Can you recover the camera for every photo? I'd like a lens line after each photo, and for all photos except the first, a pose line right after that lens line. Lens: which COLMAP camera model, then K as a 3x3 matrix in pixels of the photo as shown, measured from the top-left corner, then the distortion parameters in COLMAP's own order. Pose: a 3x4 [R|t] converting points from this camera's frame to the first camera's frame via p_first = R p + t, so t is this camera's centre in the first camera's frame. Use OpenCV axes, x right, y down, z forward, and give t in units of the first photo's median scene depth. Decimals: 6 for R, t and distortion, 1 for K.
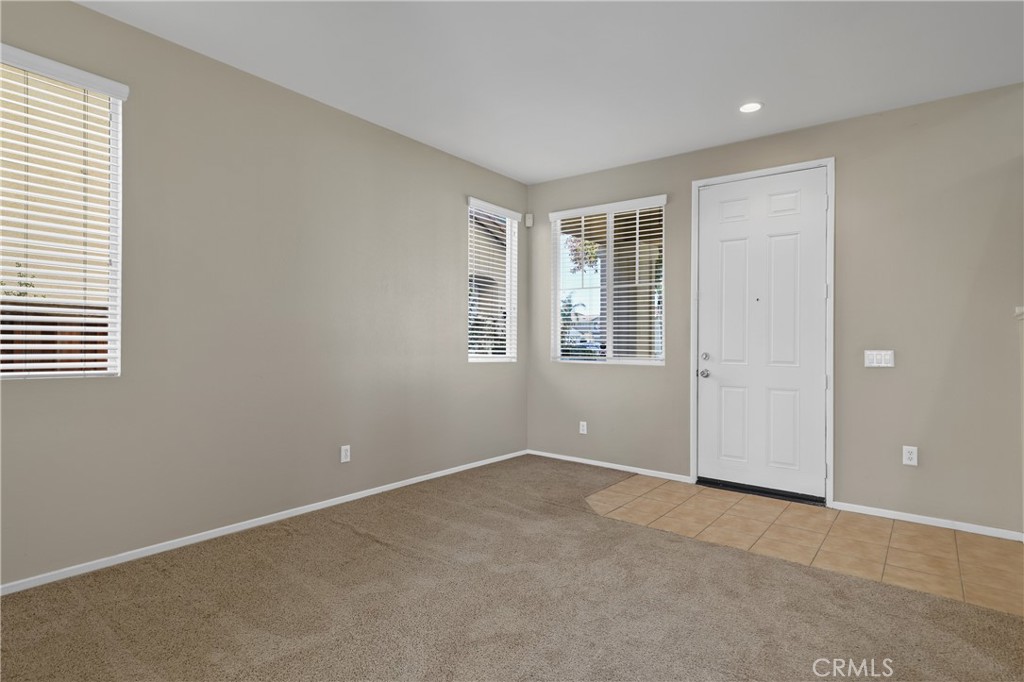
lens RADIAL K [[528.4, 0, 521.5], [0, 528.4, 338.9], [0, 0, 1]] dist [0.006303, 0.002096]
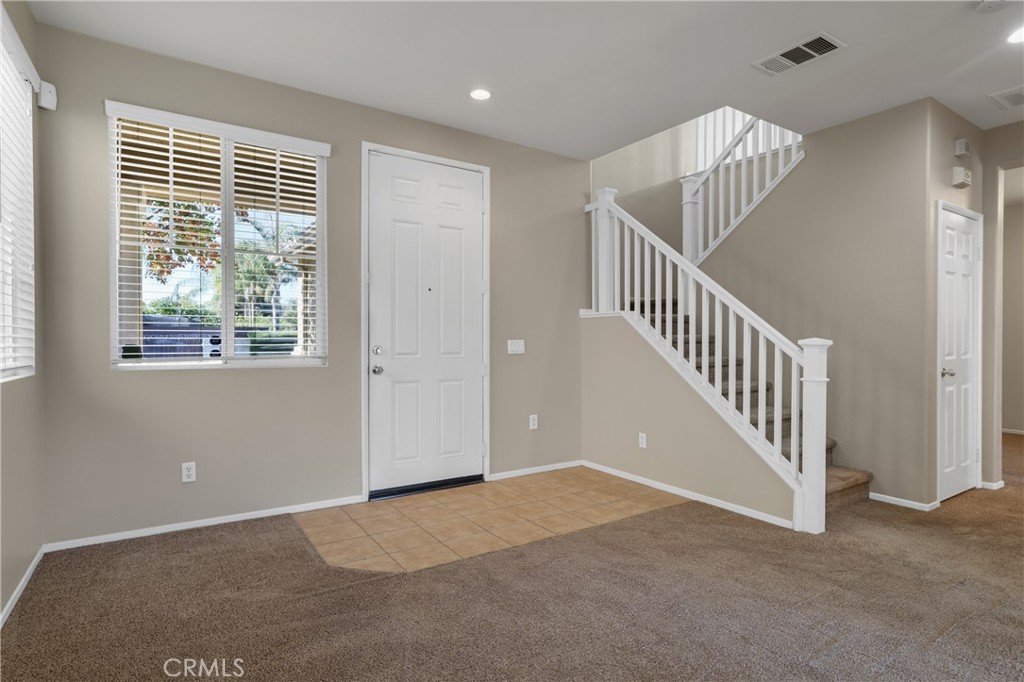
lens RADIAL K [[532.2, 0, 518.9], [0, 532.2, 338.4], [0, 0, 1]] dist [-0.006305, 0.008777]
pose [[0.337870, -0.014749, 0.941077, -0.480547], [-0.004151, 0.999844, 0.017161, -0.002828], [-0.941184, -0.009705, 0.337756, 0.602582]]
